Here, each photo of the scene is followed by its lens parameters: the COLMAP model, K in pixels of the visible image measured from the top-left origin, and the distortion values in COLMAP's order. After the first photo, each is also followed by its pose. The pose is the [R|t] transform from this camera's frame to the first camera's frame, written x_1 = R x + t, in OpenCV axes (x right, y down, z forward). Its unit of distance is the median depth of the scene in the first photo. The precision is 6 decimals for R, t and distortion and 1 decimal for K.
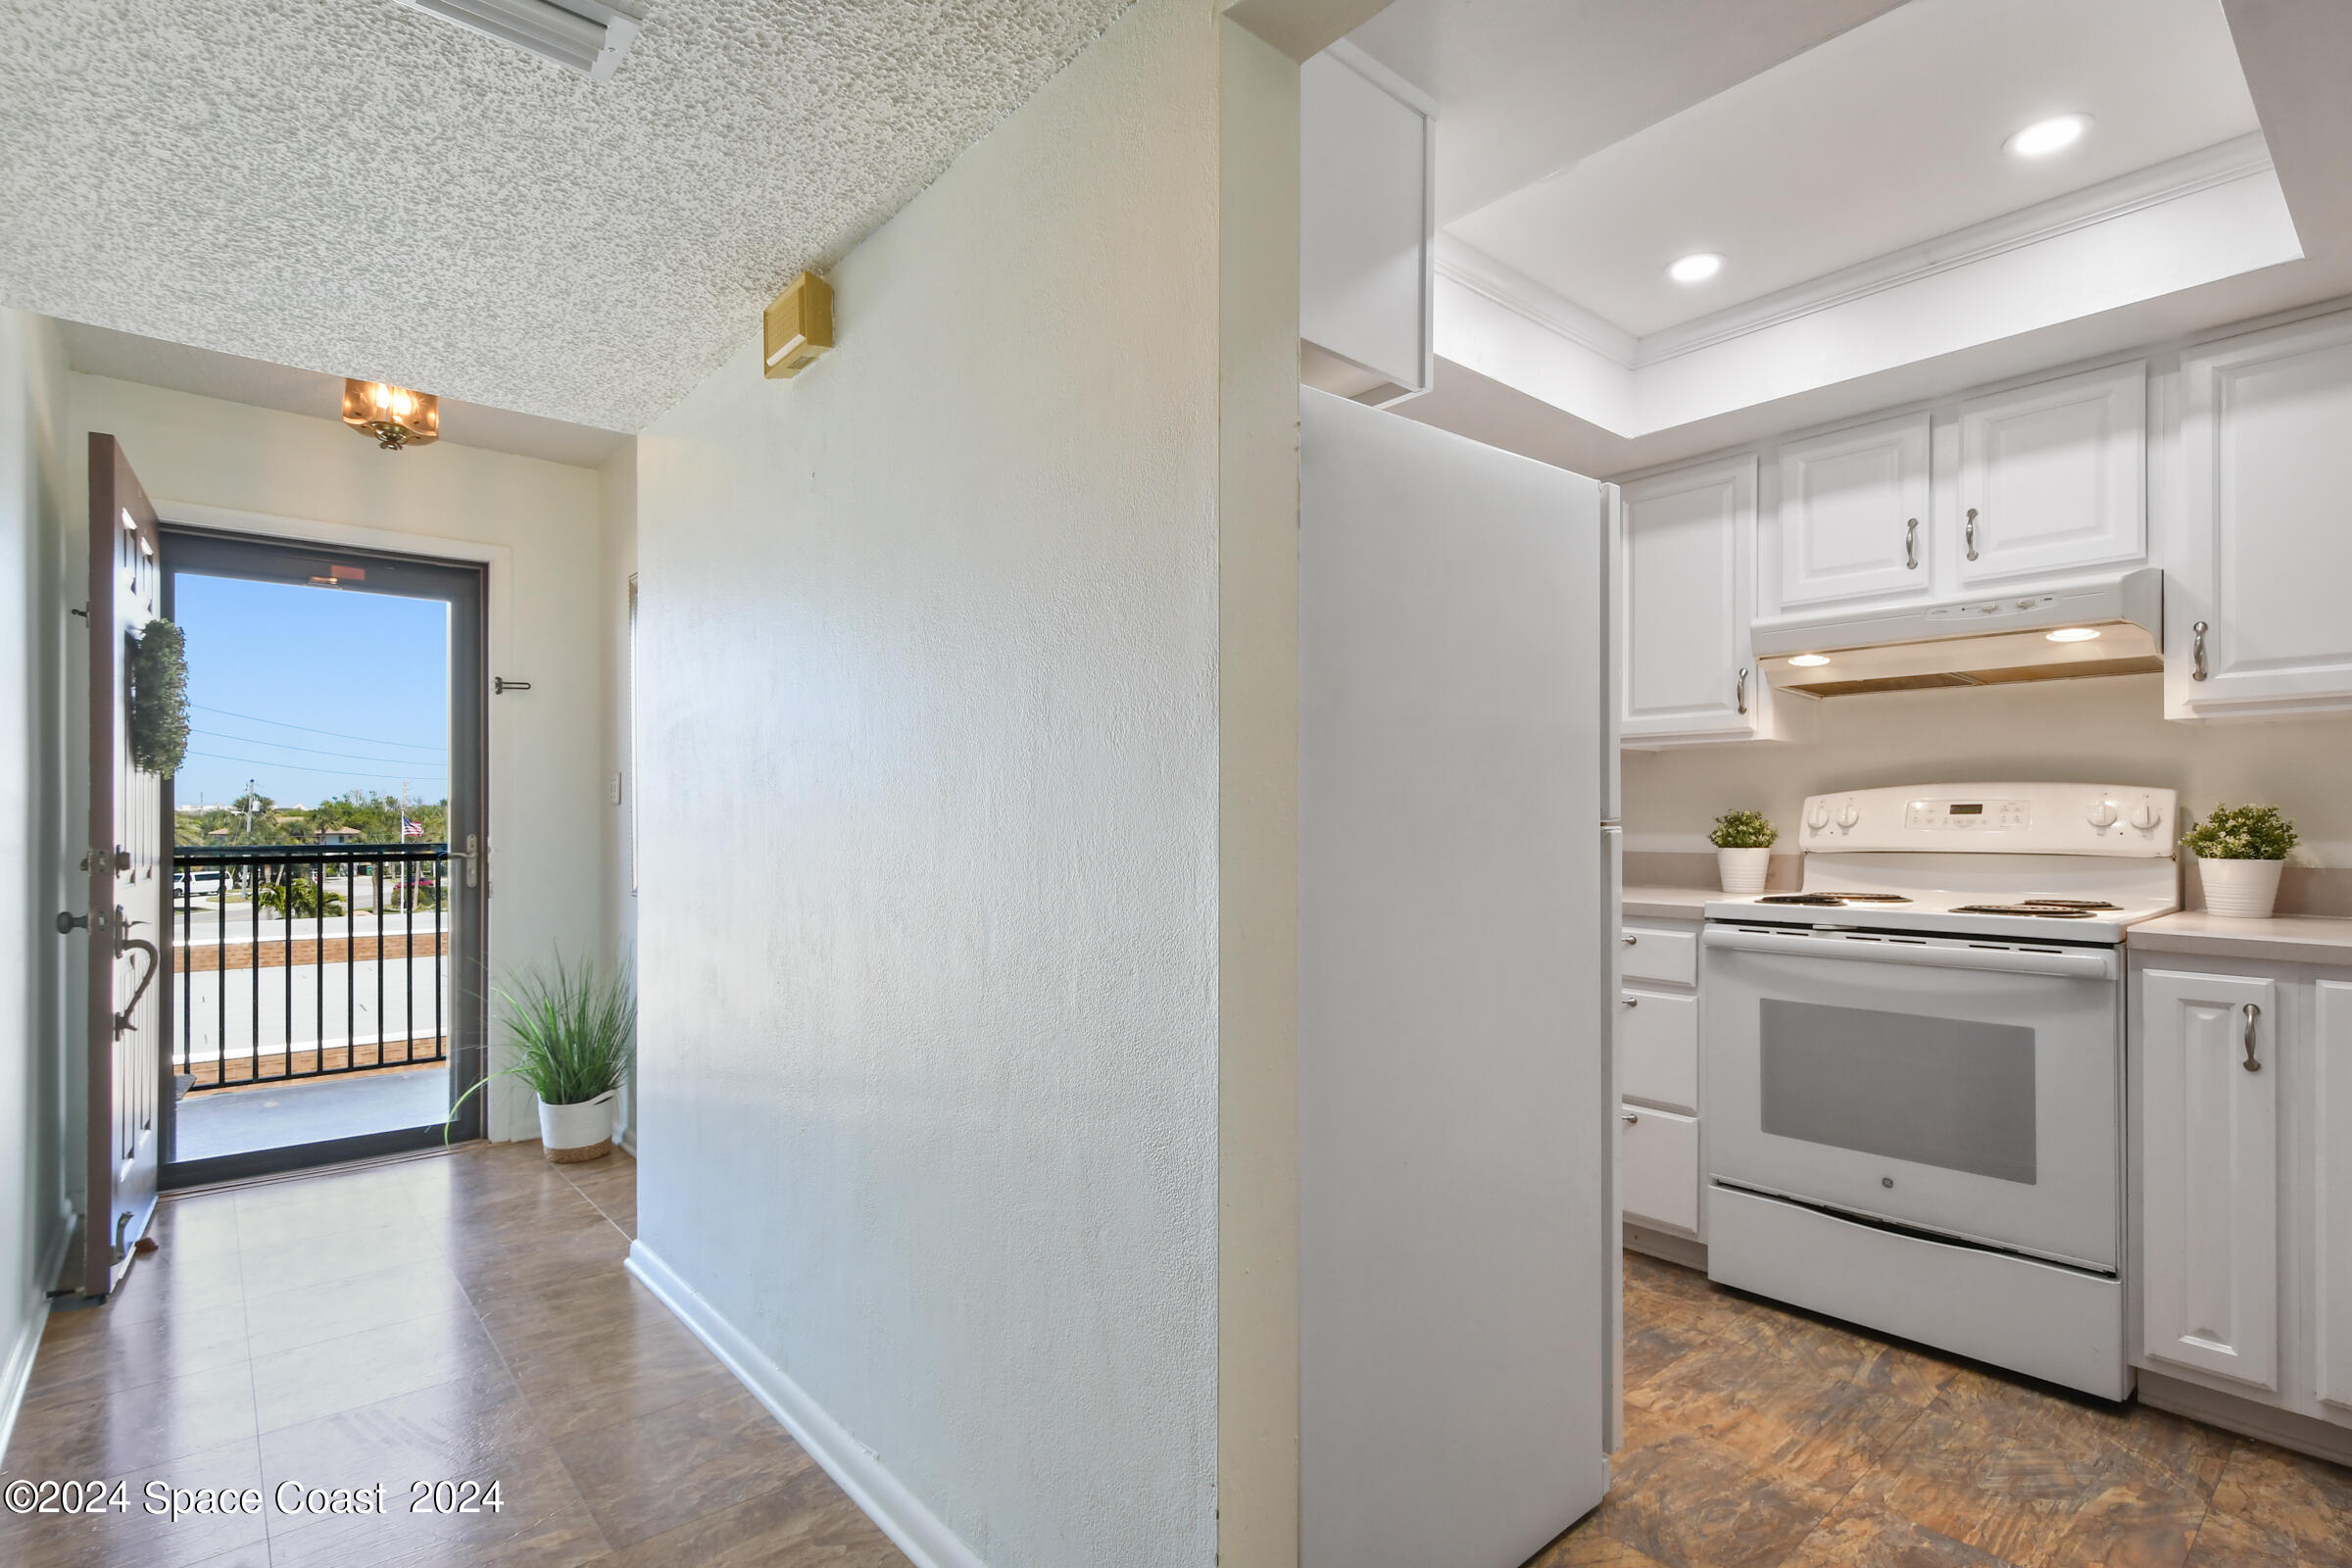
lens RADIAL K [[1120.4, 0, 1180.2], [0, 1120.4, 819.9], [0, 0, 1]] dist [0.003633, -0.002546]
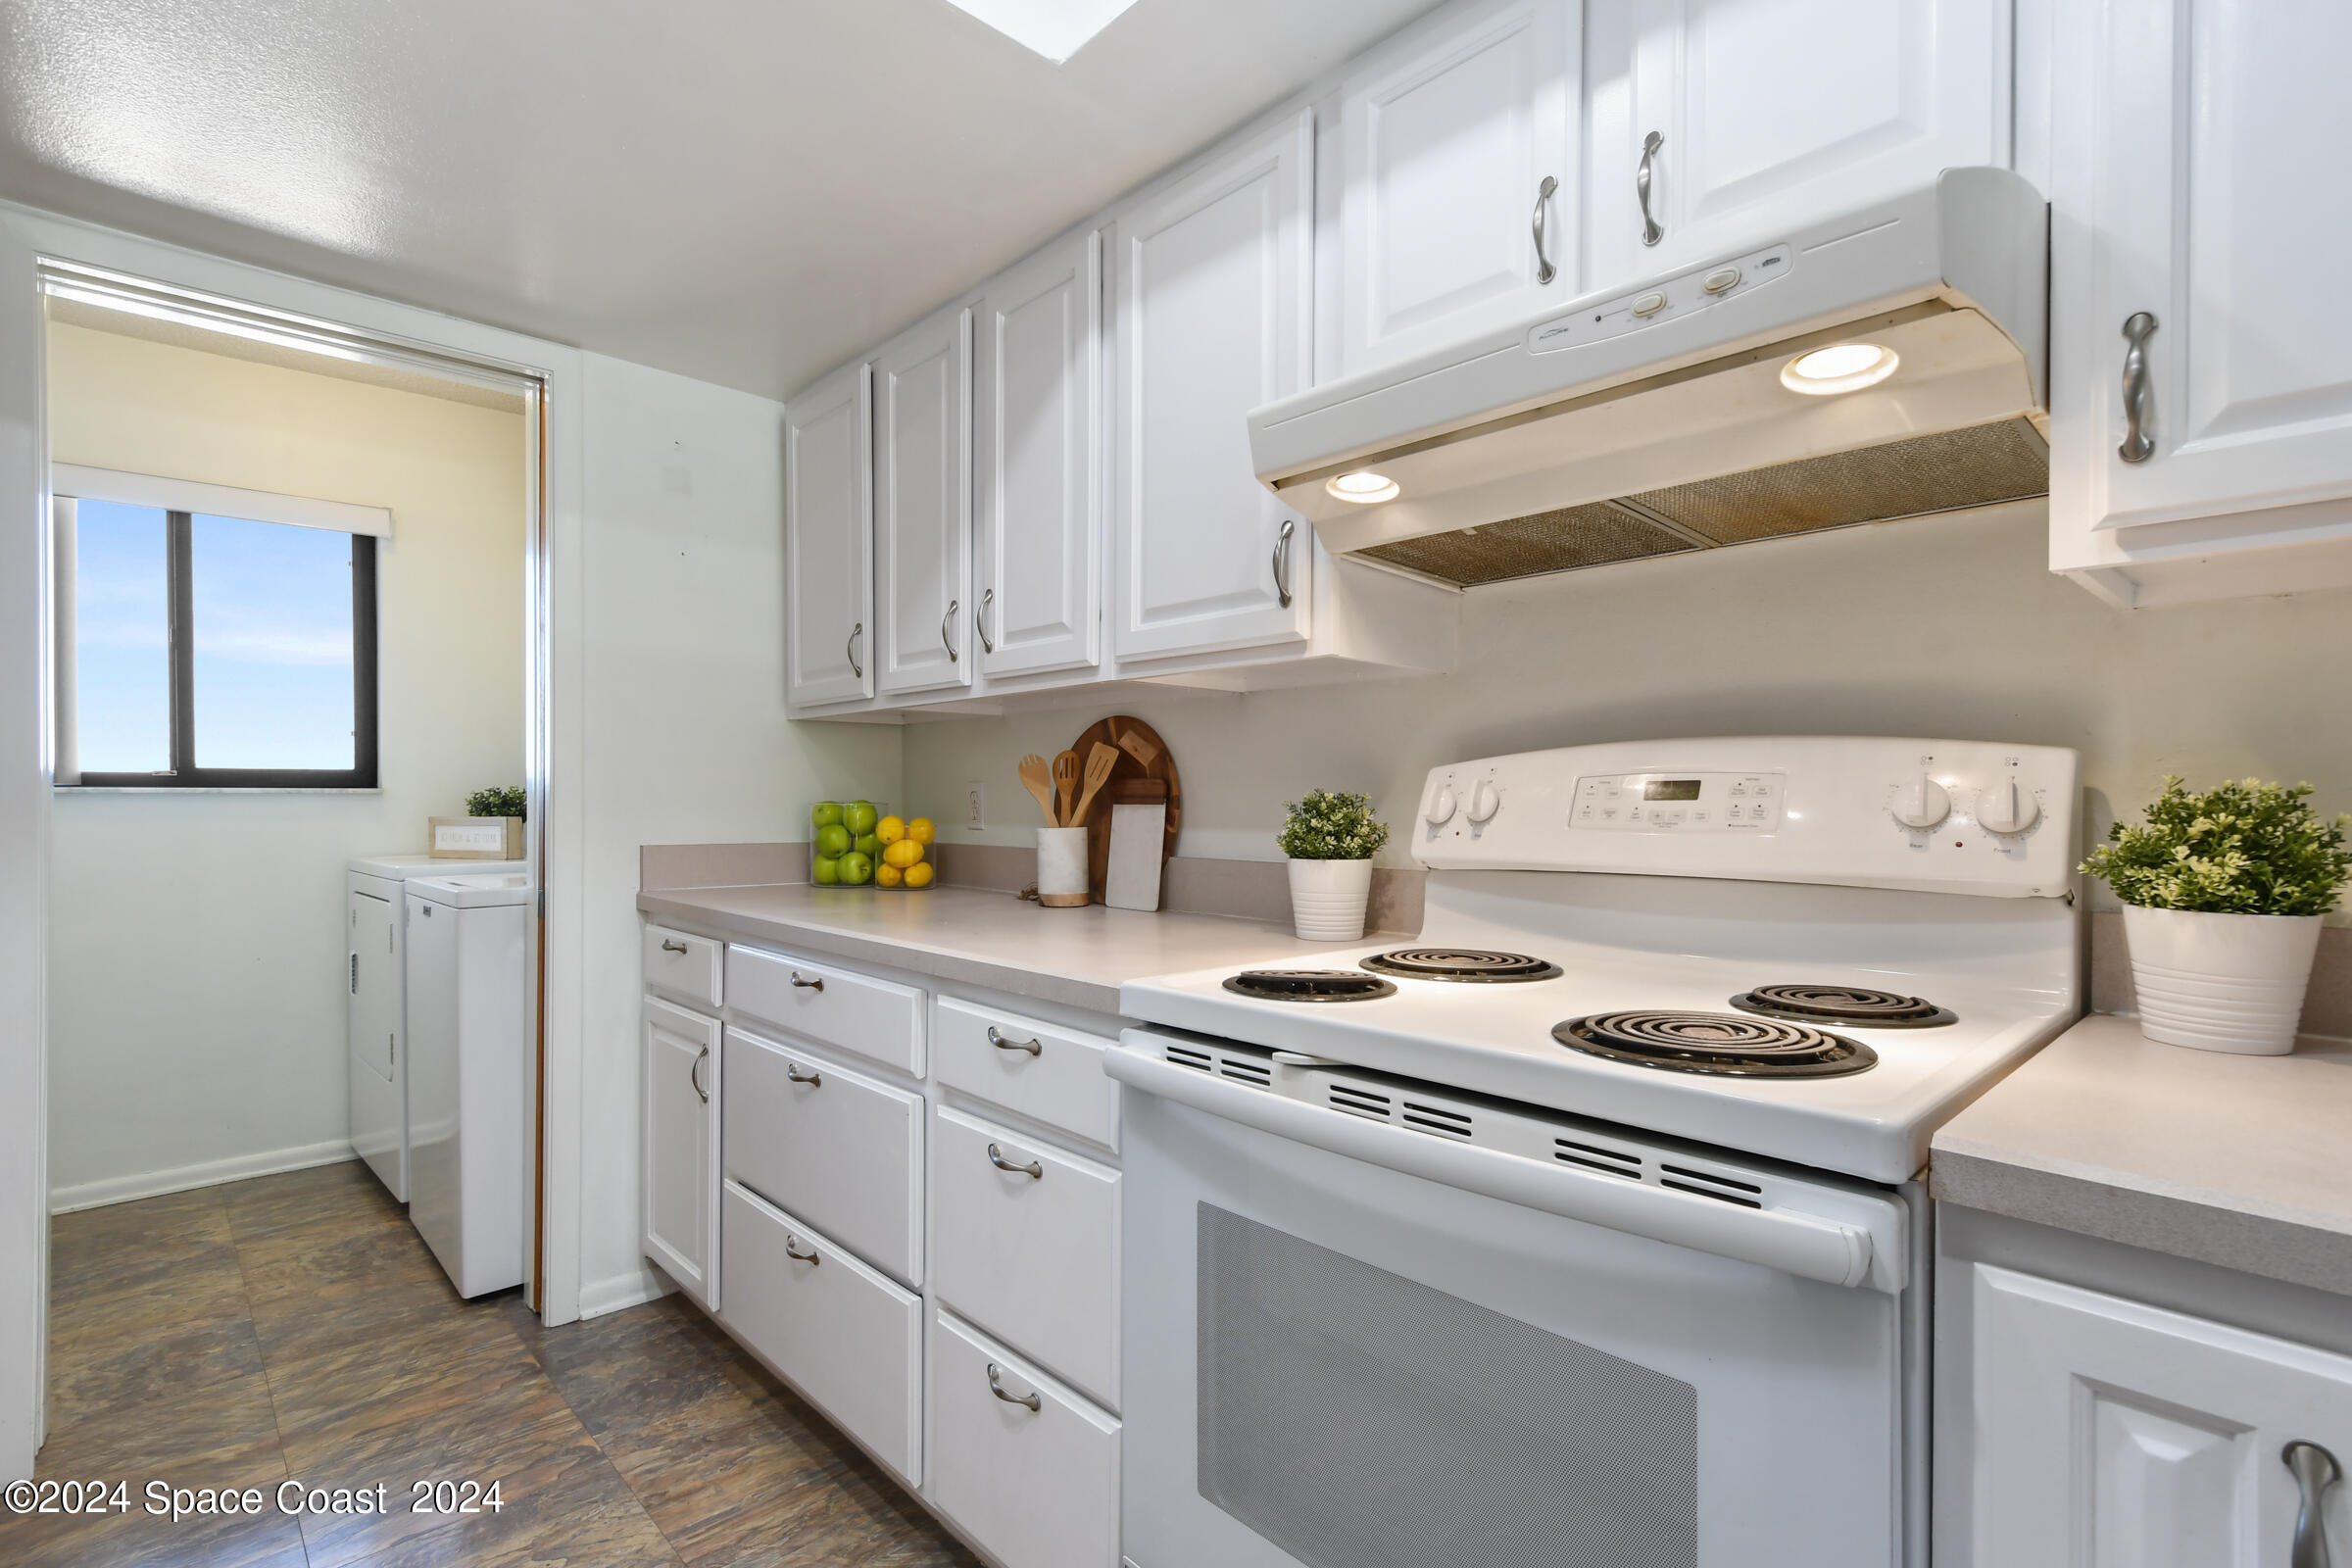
lens RADIAL K [[1120.4, 0, 1174.3], [0, 1120.4, 807.6], [0, 0, 1]] dist [0.003633, -0.002546]
pose [[0.998837, 0.004827, 0.047977, 0.514057], [-0.005087, 0.999973, 0.005306, -0.003825], [-0.047950, -0.005544, 0.998834, 0.577797]]
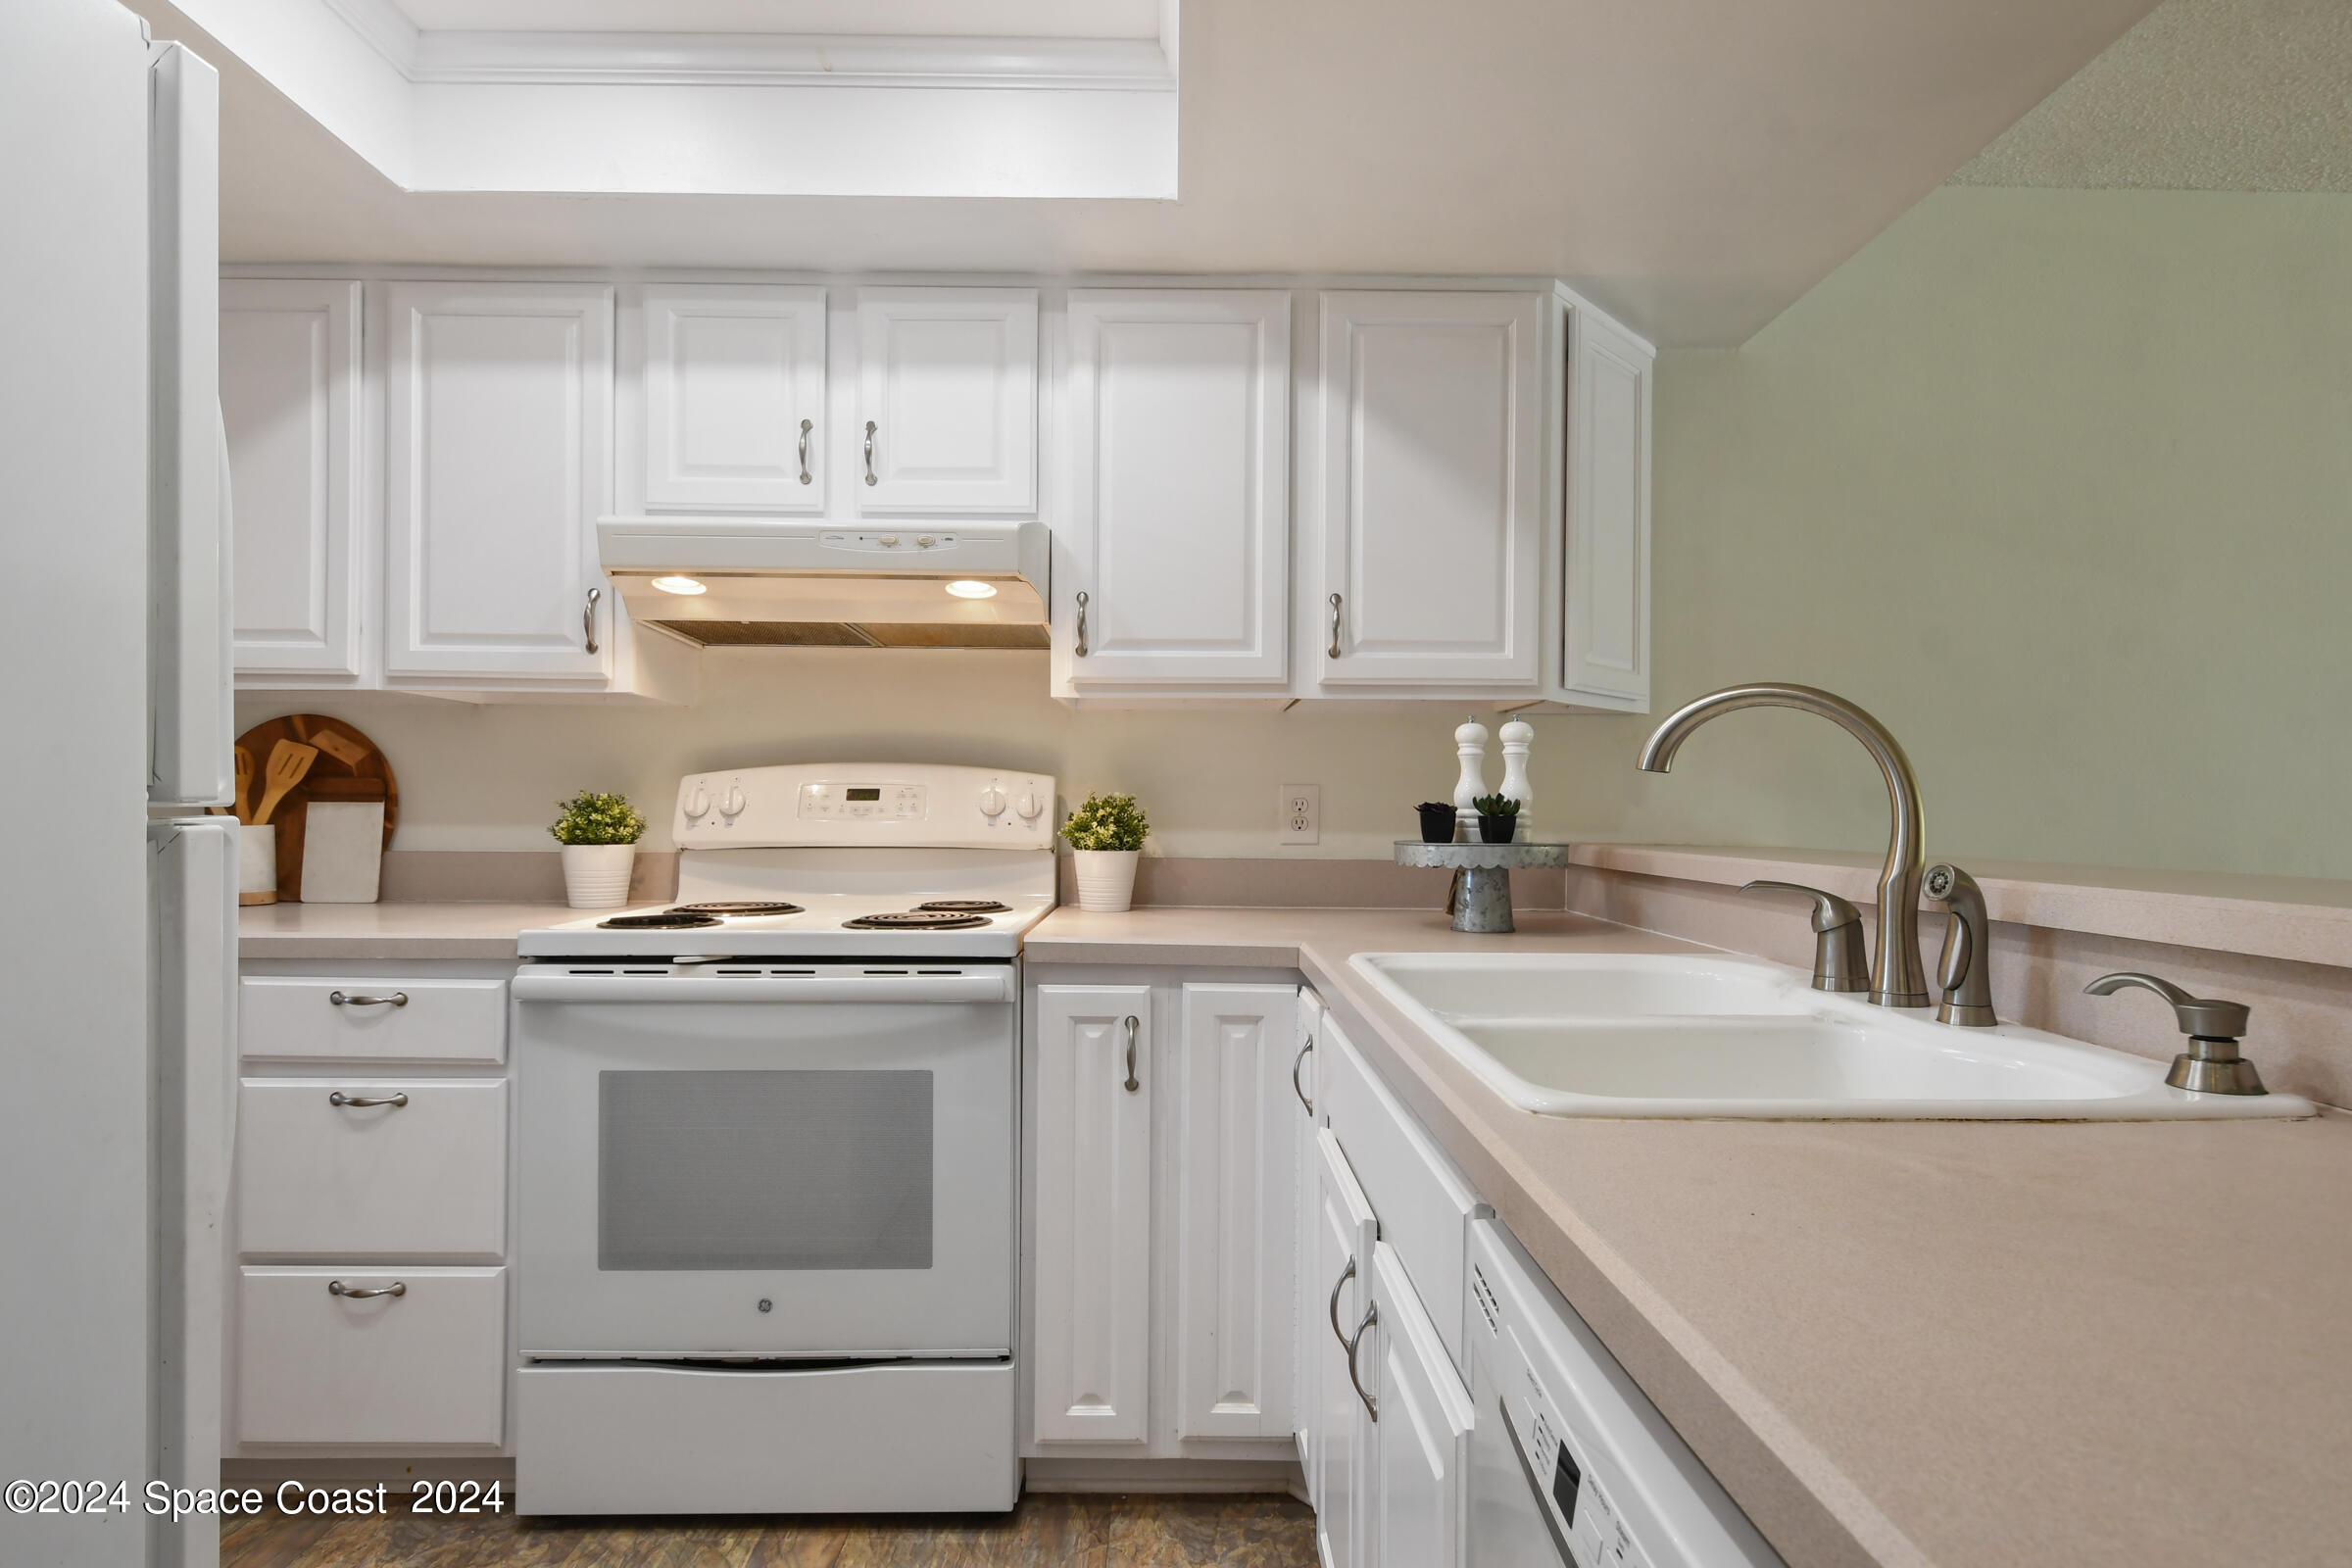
lens RADIAL K [[1195.7, 0, 1177.6], [0, 1195.7, 808.8], [0, 0, 1]] dist [0.021710, -0.001329]
pose [[0.648992, 0.005815, 0.760773, 0.204765], [-0.007462, 0.999971, -0.001278, 0.000412], [-0.760759, -0.004847, 0.649017, 0.286203]]
